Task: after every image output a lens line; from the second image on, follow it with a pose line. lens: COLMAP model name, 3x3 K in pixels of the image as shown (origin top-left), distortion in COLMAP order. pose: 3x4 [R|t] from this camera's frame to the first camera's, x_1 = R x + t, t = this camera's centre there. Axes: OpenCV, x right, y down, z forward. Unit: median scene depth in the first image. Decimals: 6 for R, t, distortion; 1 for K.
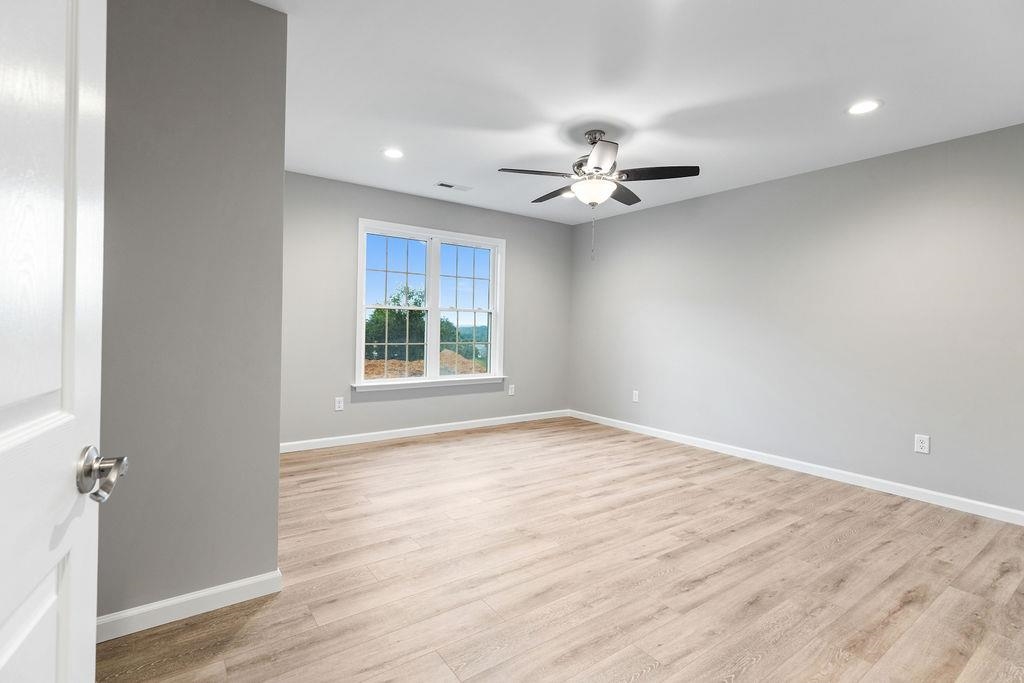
lens RADIAL K [[460.3, 0, 521.9], [0, 460.3, 329.6], [0, 0, 1]] dist [0.003537, 0.000862]
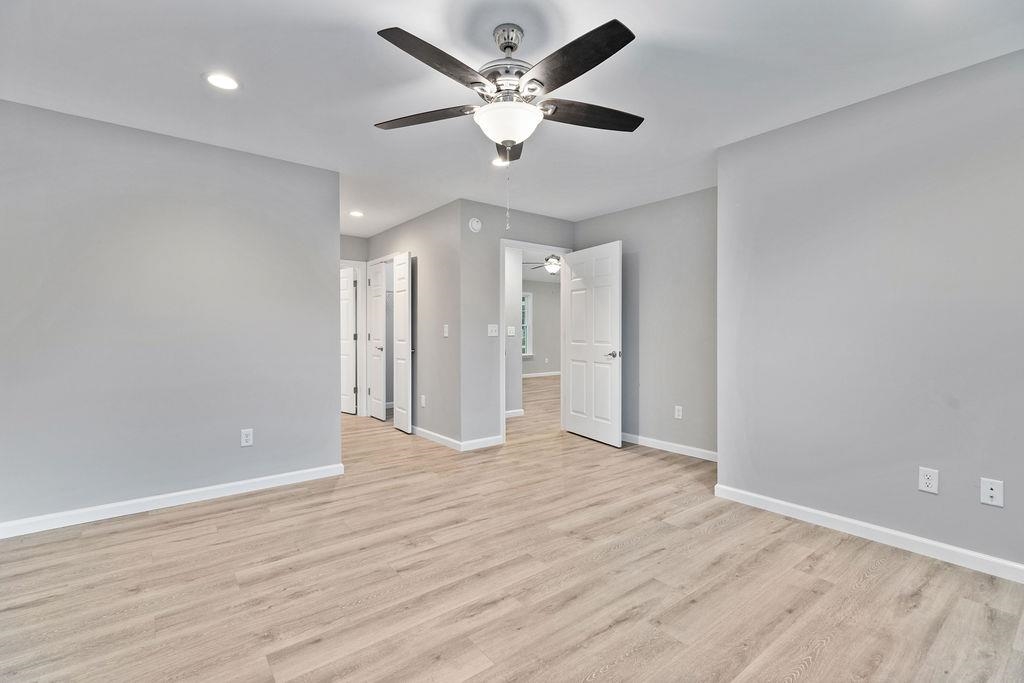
lens RADIAL K [[470.1, 0, 512.0], [0, 470.1, 341.5], [0, 0, 1]] dist [0.002255, 0.000605]
pose [[-0.999547, -0.019391, -0.022998, 0.146625], [-0.020068, 0.999360, 0.029597, -0.012390], [0.022410, 0.030045, -0.999297, 1.529009]]
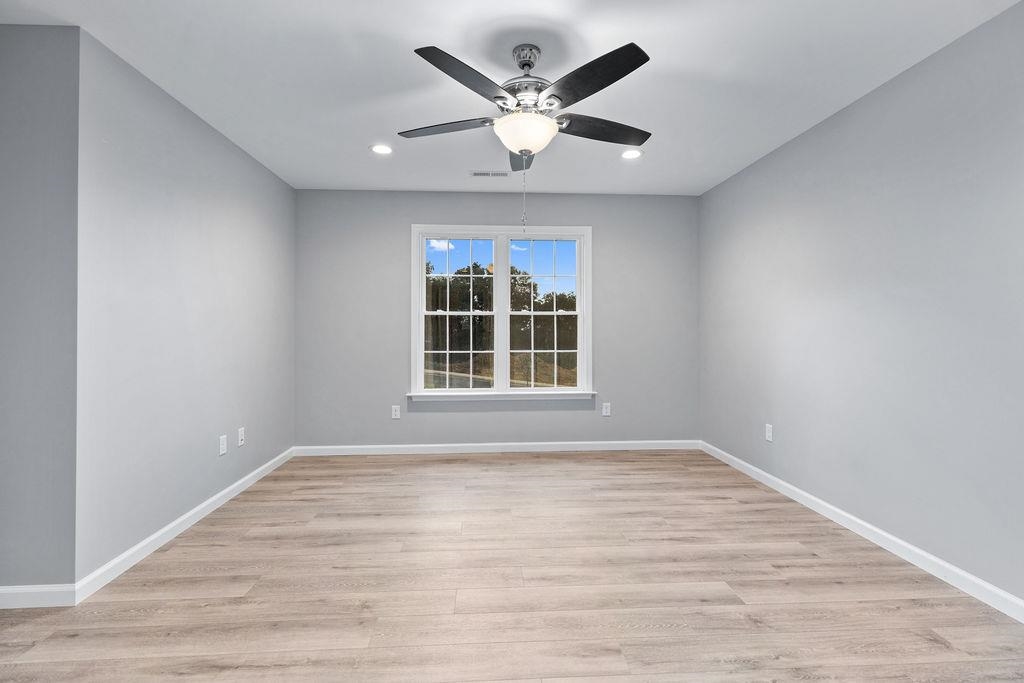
lens RADIAL K [[460.3, 0, 521.9], [0, 460.3, 329.6], [0, 0, 1]] dist [0.003537, 0.000862]
pose [[0.847585, -0.022006, -0.530203, 0.468608], [0.013725, 0.999715, -0.019551, 0.007756], [0.530482, 0.009294, 0.847645, 0.383920]]
